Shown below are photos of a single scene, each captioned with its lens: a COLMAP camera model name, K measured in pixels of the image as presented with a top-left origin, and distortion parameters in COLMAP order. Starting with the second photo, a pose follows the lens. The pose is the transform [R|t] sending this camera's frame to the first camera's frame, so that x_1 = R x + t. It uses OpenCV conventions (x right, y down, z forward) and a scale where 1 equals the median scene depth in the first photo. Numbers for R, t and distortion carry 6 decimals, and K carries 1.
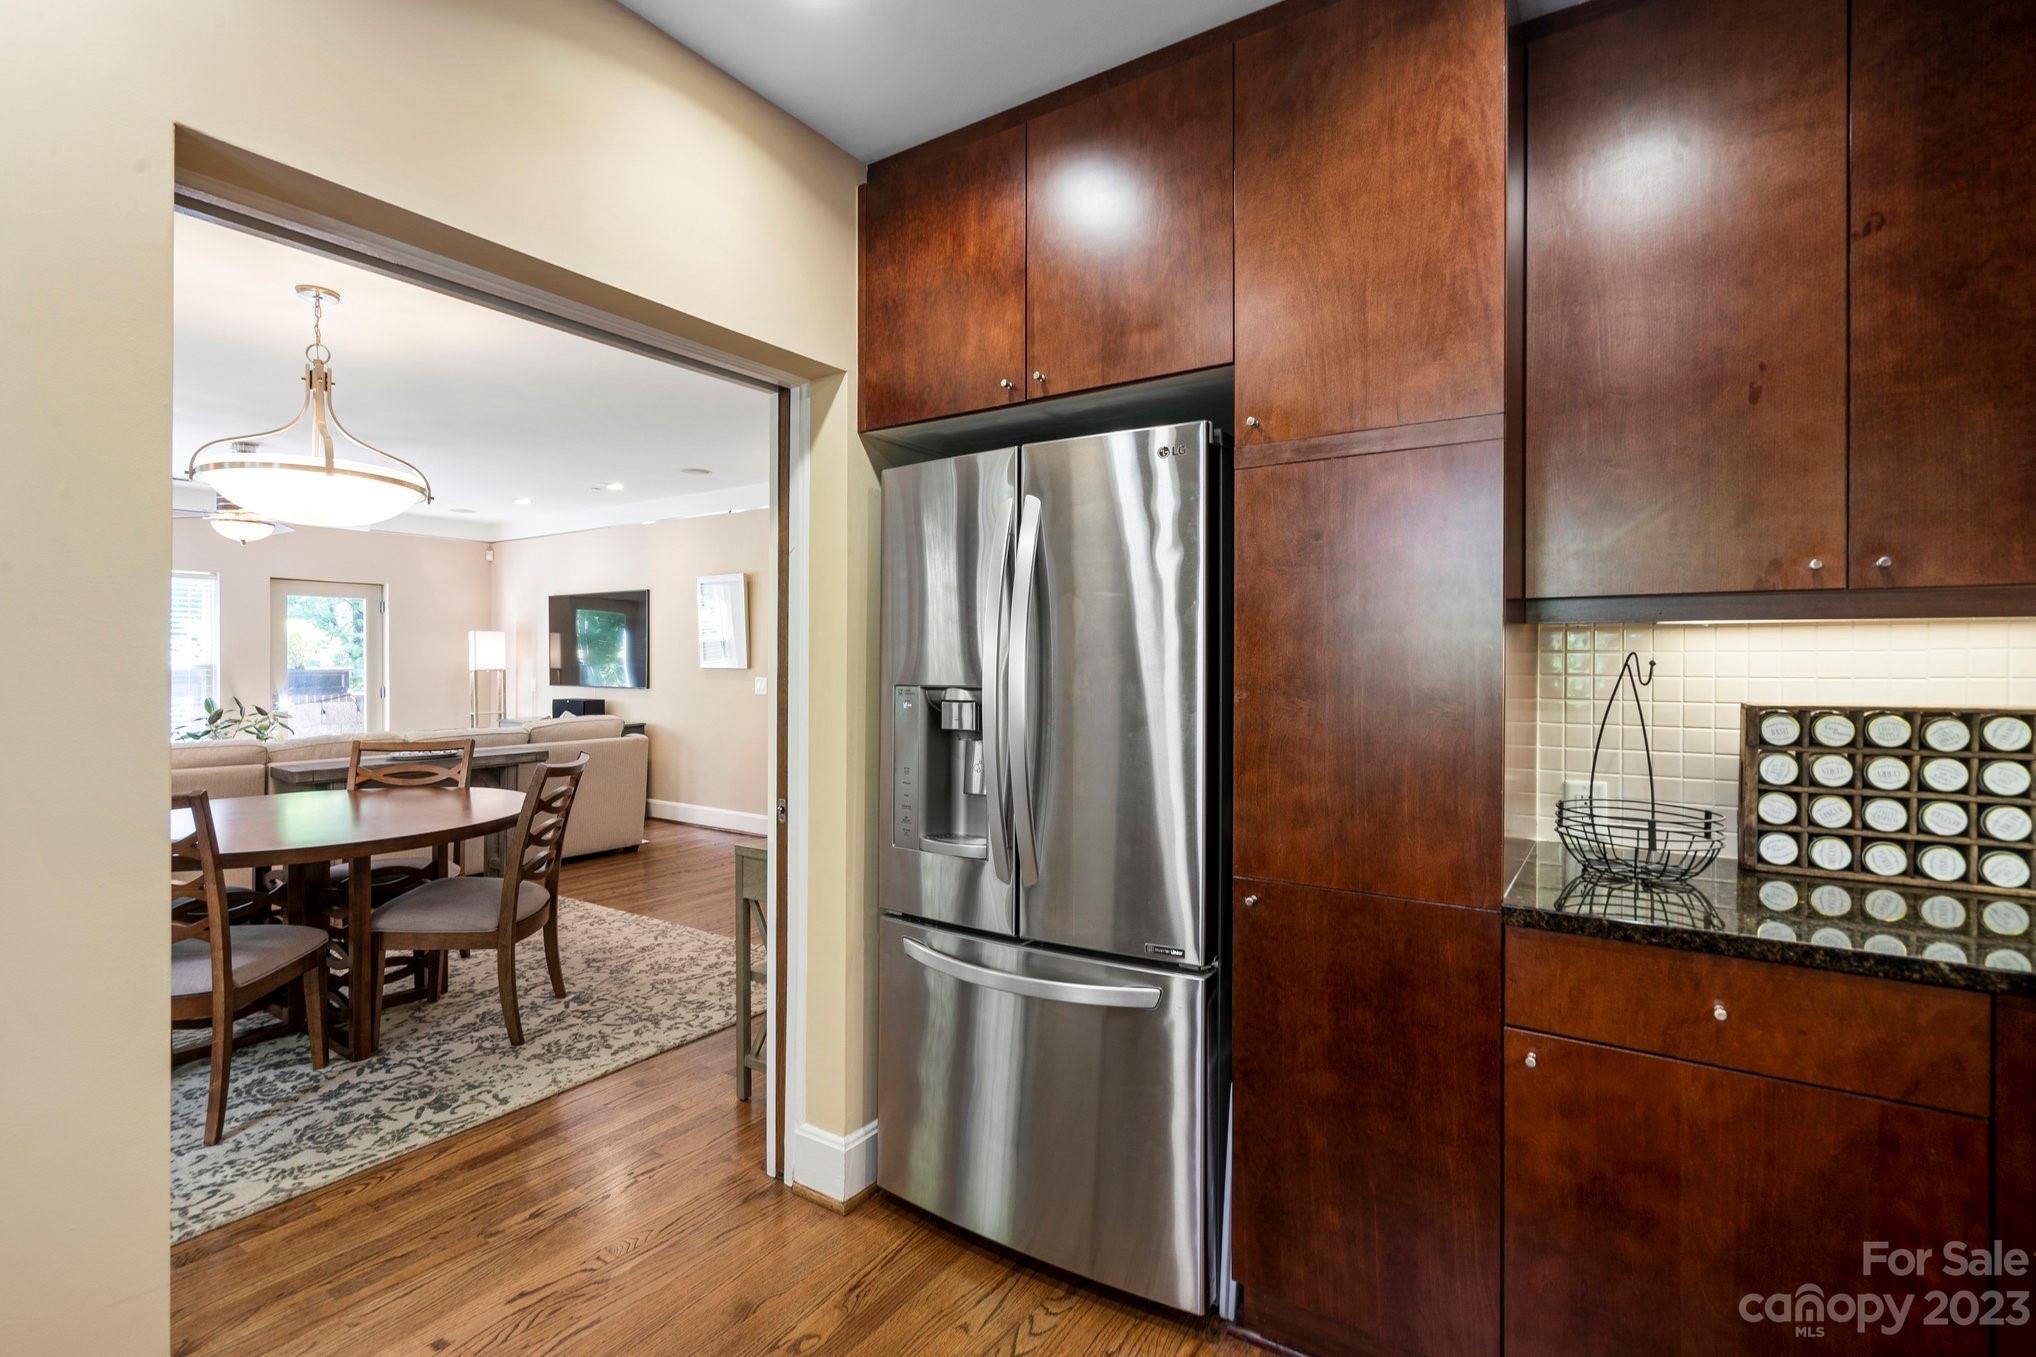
lens RADIAL K [[943.8, 0, 1001.2], [0, 943.8, 651.6], [0, 0, 1]] dist [-0.002082, 0.000443]
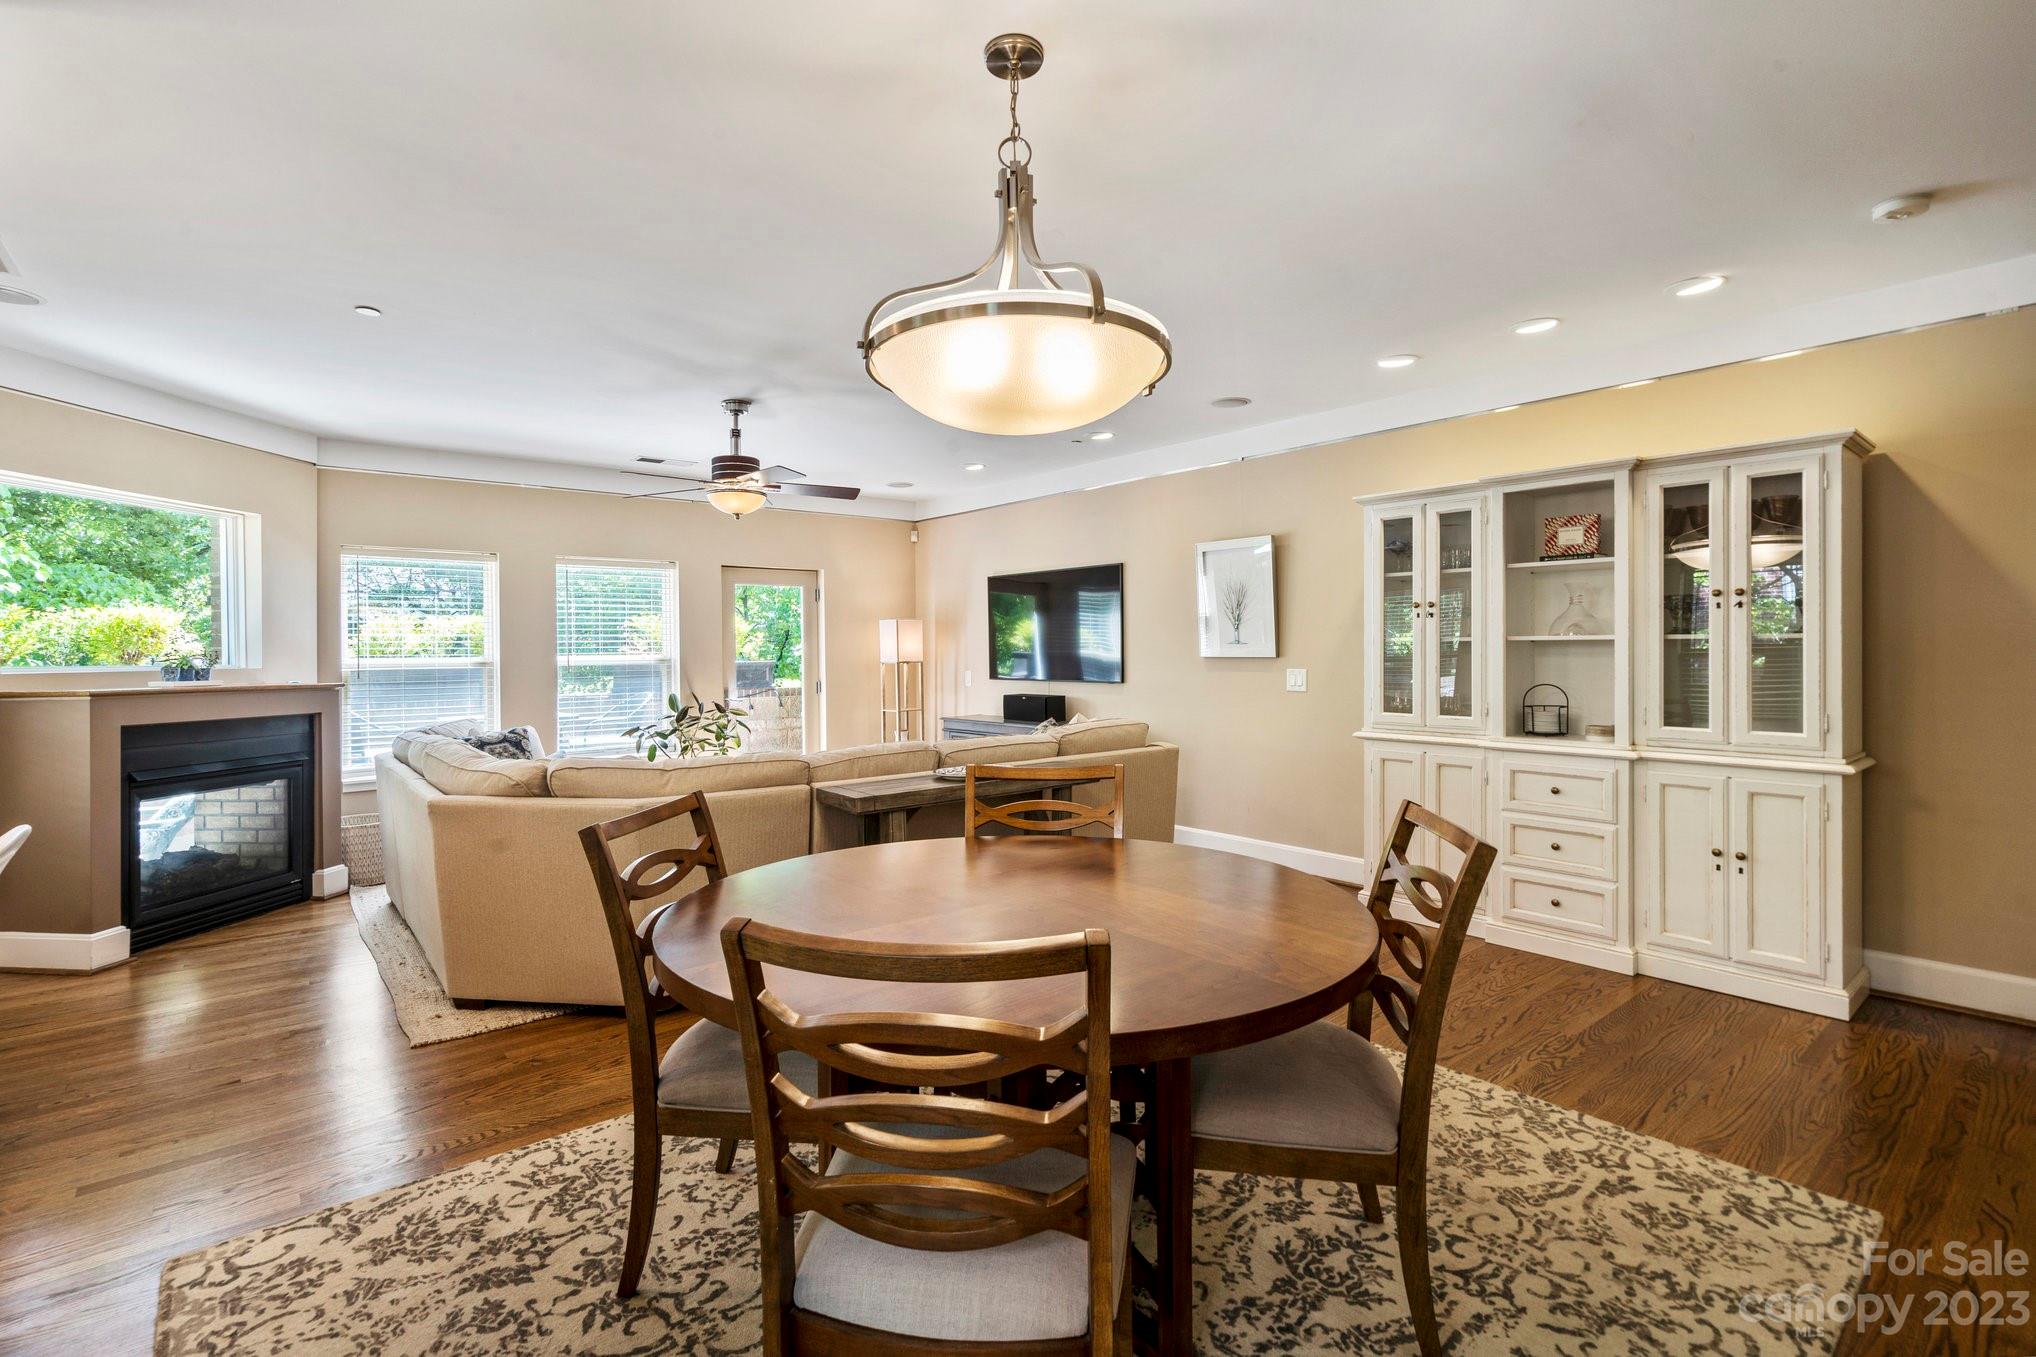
lens RADIAL K [[943.8, 0, 997.3], [0, 943.8, 627.5], [0, 0, 1]] dist [-0.002082, 0.000443]
pose [[0.959796, -0.018327, -0.280101, -0.528121], [0.014224, 0.999760, -0.016675, 0.006199], [0.280339, 0.012020, 0.959826, 0.376112]]
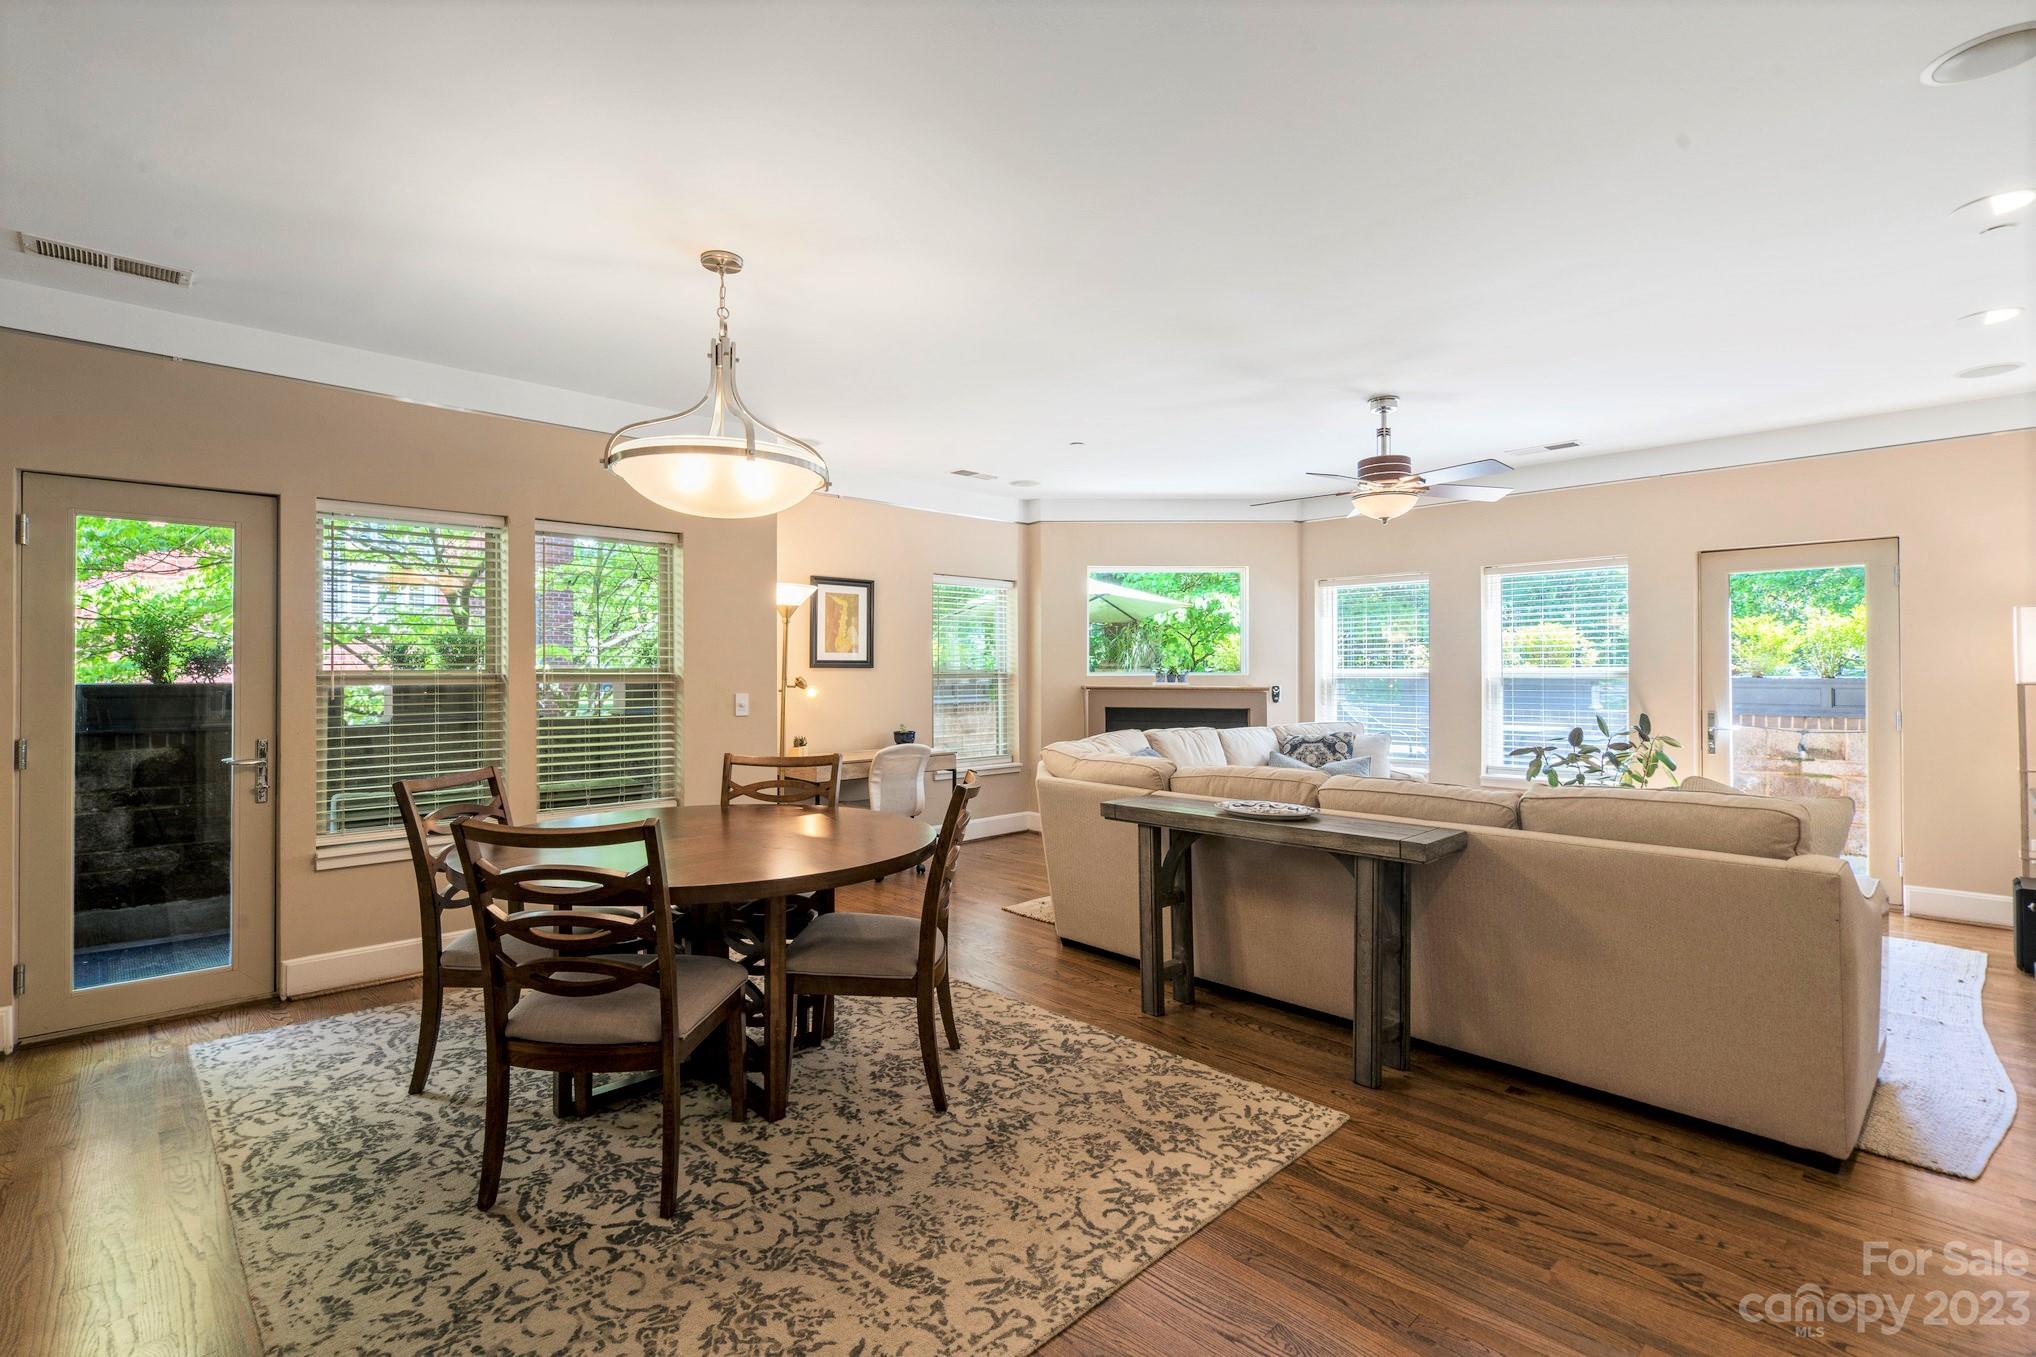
lens RADIAL K [[943.8, 0, 1002.9], [0, 943.8, 664.1], [0, 0, 1]] dist [-0.002082, 0.000443]
pose [[-0.213981, -0.007921, -0.976806, 0.089887], [0.013824, 0.999842, -0.011136, 0.018686], [0.976740, -0.015887, -0.213837, 1.371112]]
